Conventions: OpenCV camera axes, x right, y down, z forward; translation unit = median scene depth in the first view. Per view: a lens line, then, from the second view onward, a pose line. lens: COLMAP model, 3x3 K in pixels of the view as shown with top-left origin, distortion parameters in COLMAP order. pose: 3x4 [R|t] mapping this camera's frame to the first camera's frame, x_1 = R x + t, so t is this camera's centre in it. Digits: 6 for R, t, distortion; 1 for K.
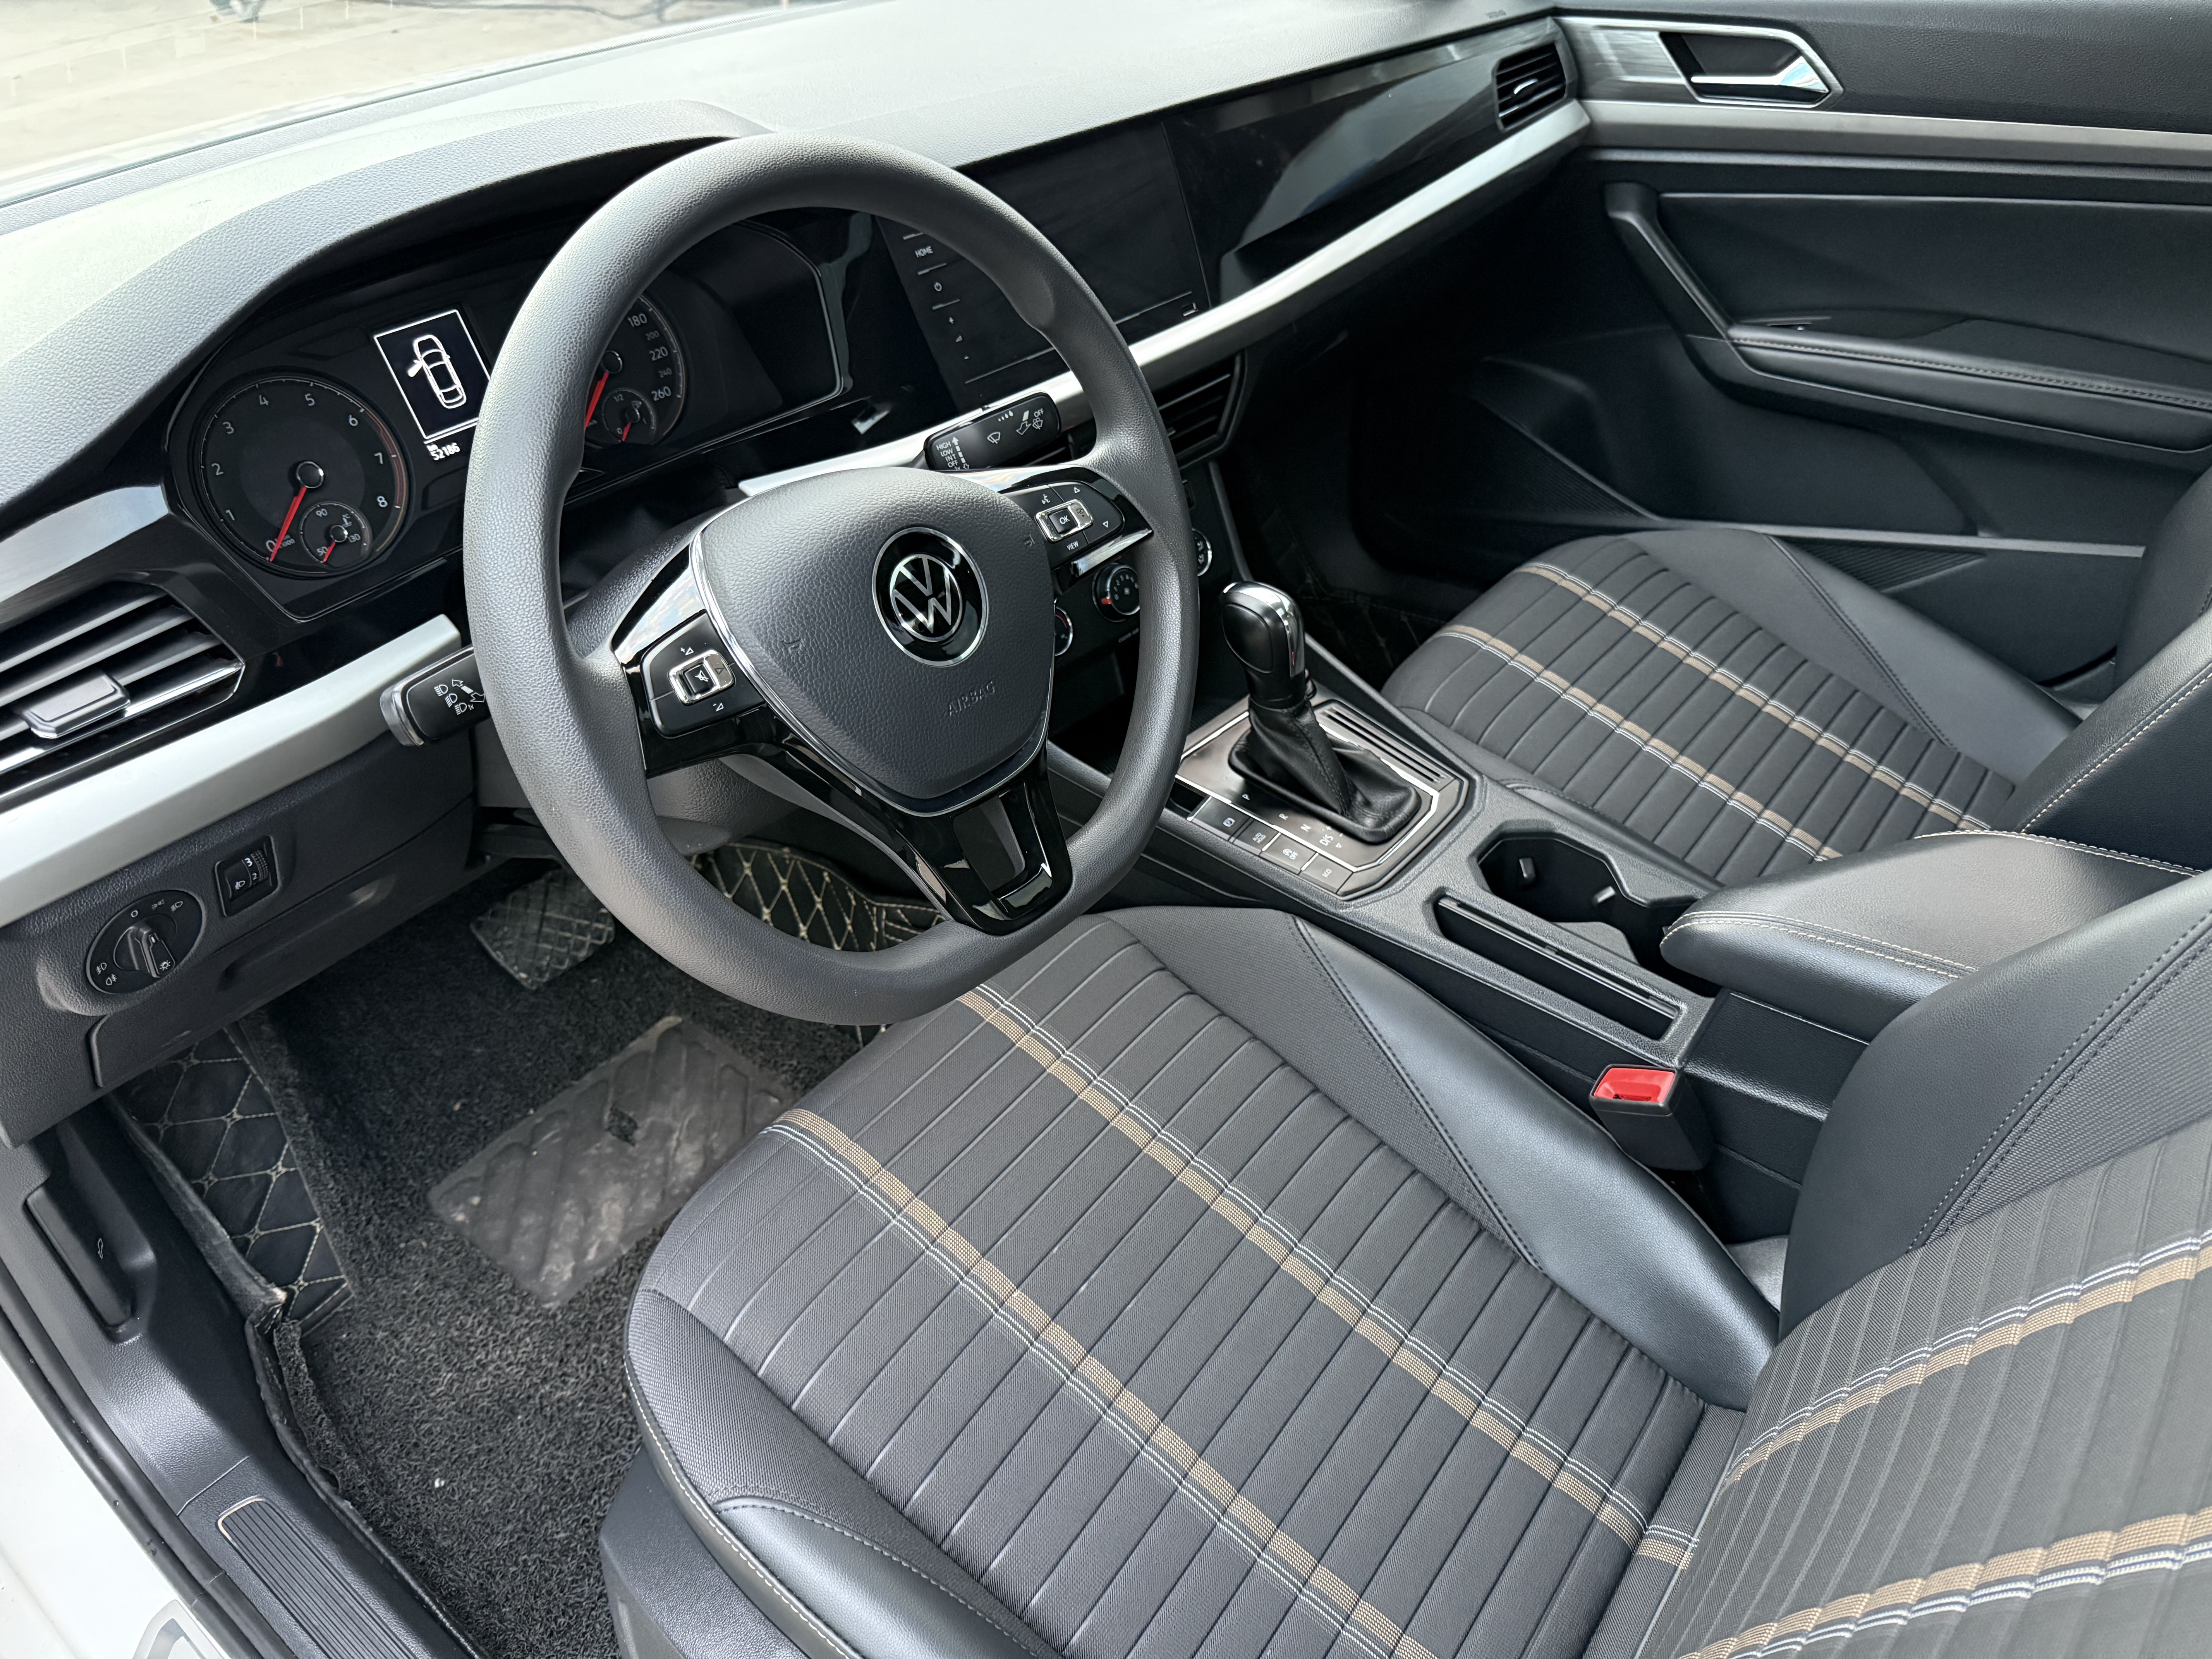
lens RADIAL K [[1536.6, 0, 1133.2], [0, 1536.6, 827.5], [0, 0, 1]] dist [0.052391, -0.163929]
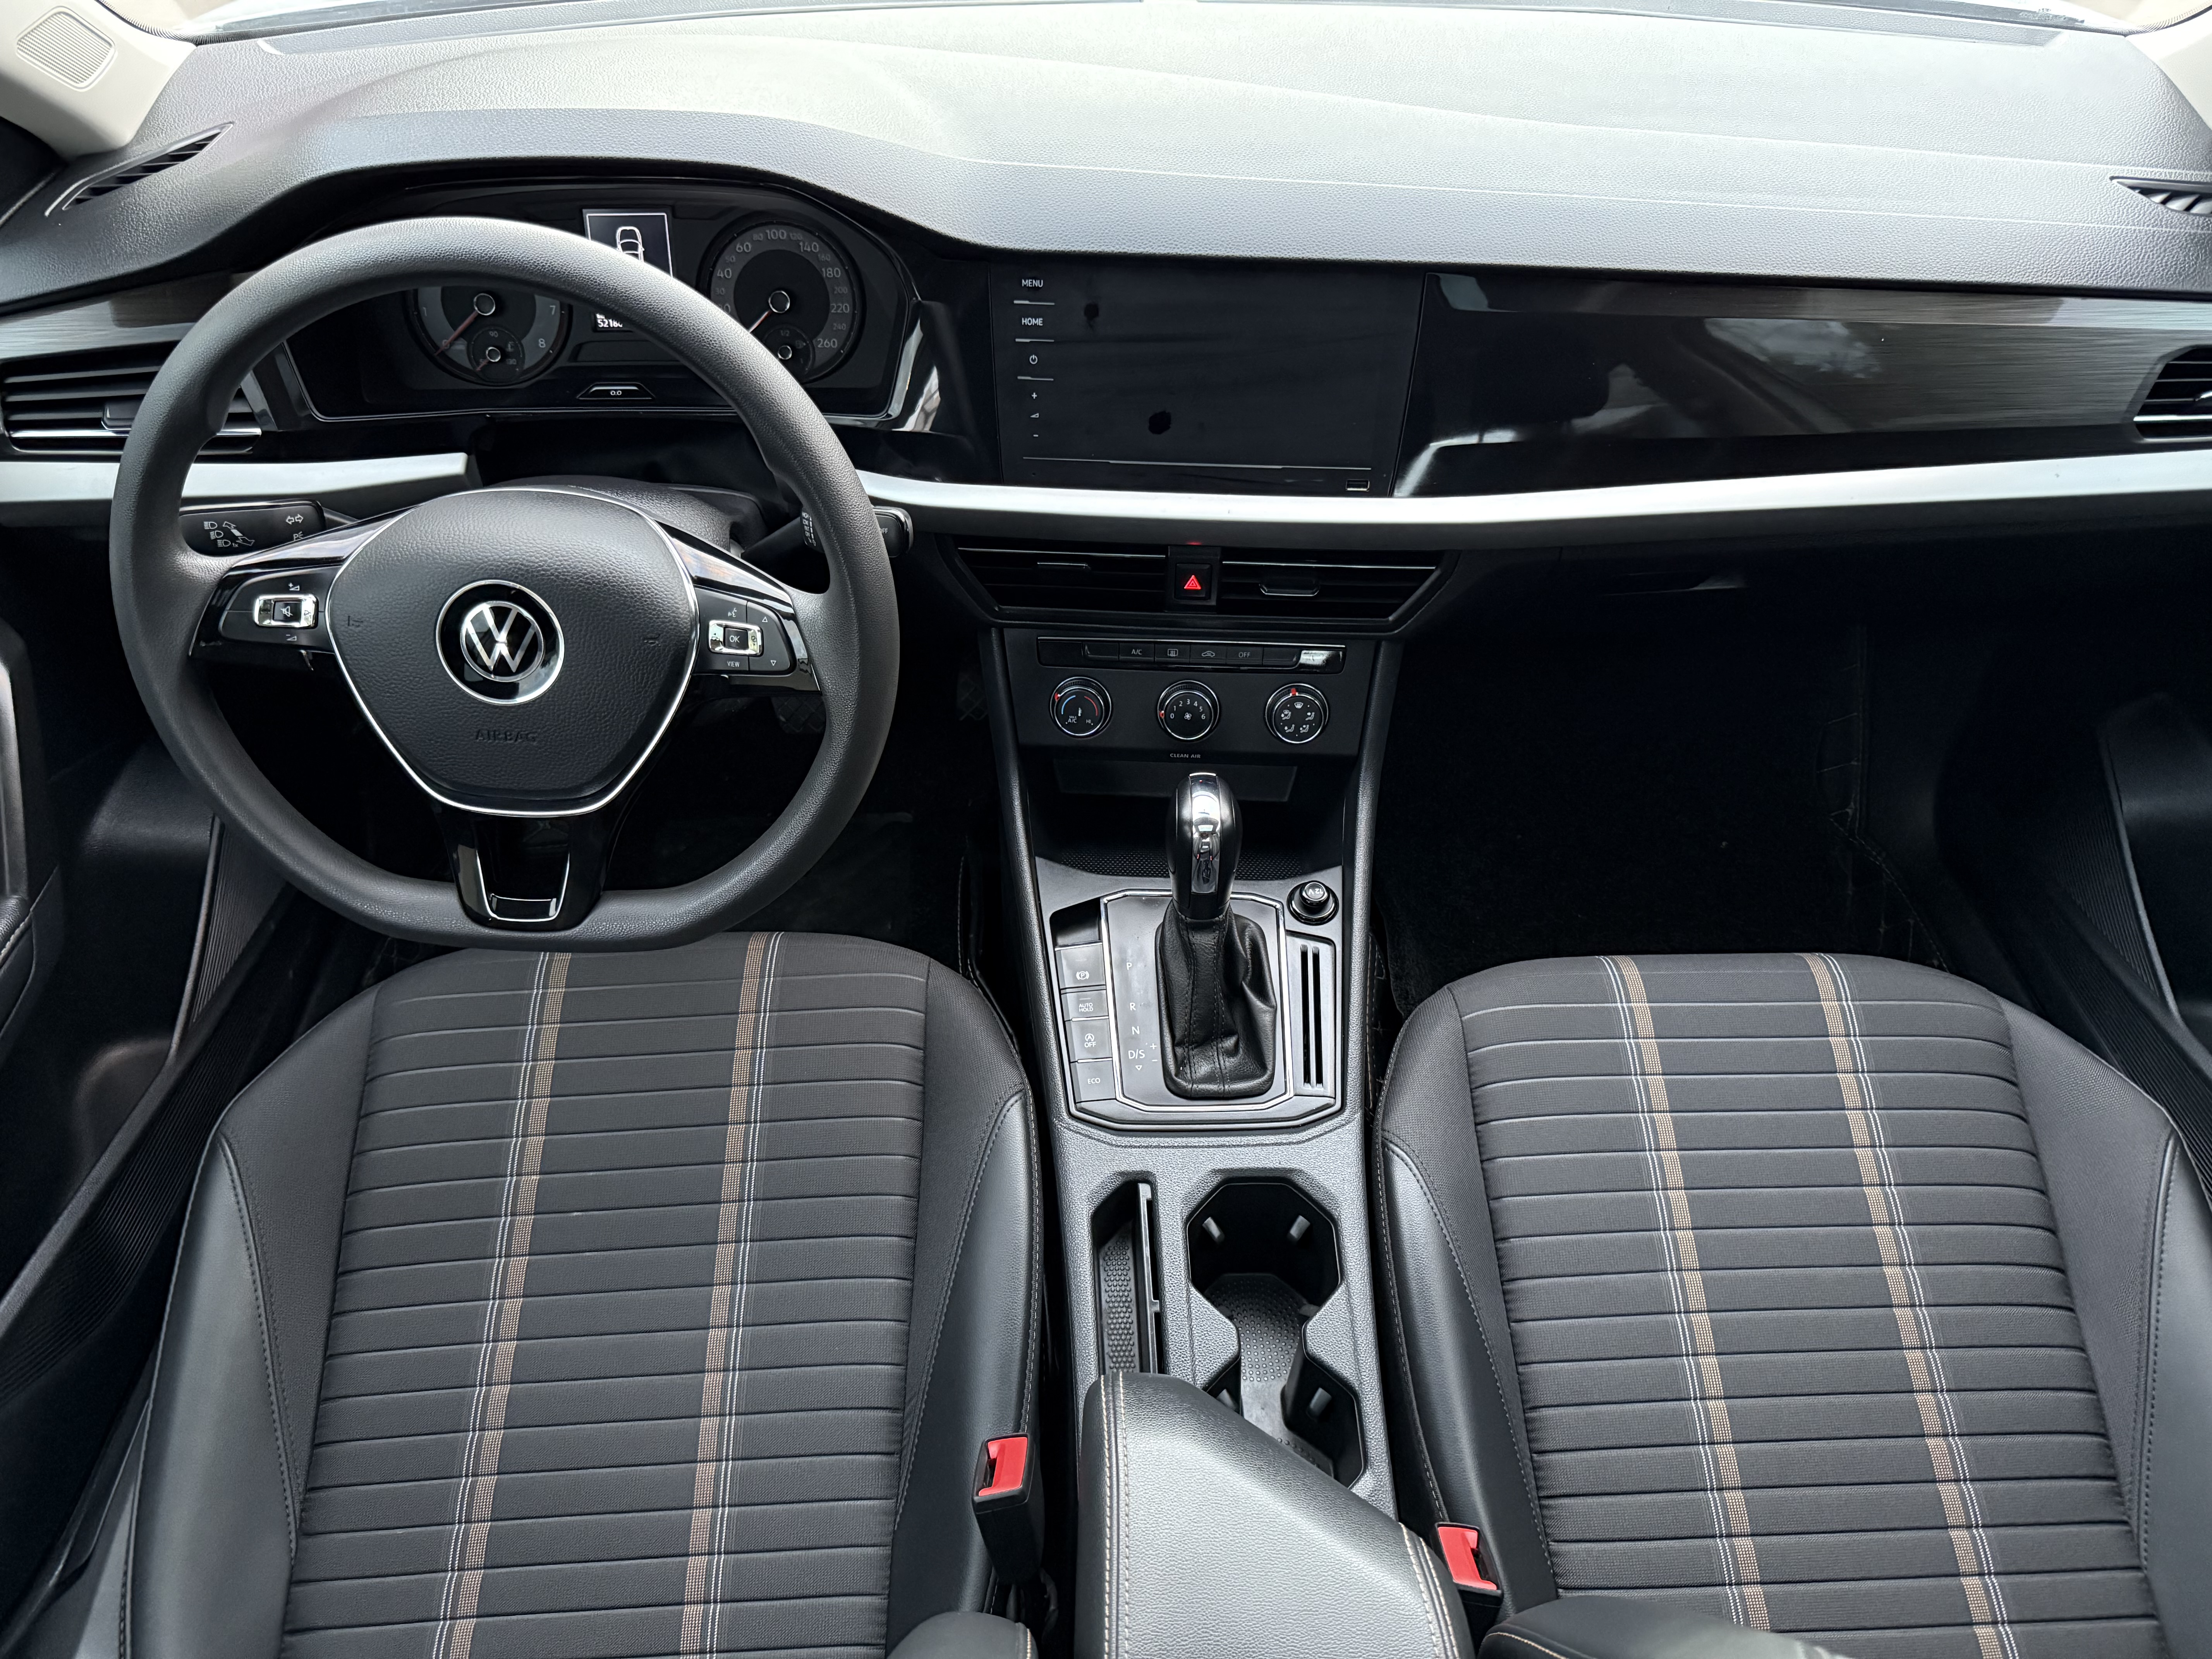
lens RADIAL K [[1536.6, 0, 1133.2], [0, 1536.6, 827.5], [0, 0, 1]] dist [0.052391, -0.163929]
pose [[0.653261, 0.567214, -0.501516, 0.575154], [-0.490175, 0.821675, 0.290824, -0.419900], [0.577043, 0.055847, 0.814802, 0.249800]]
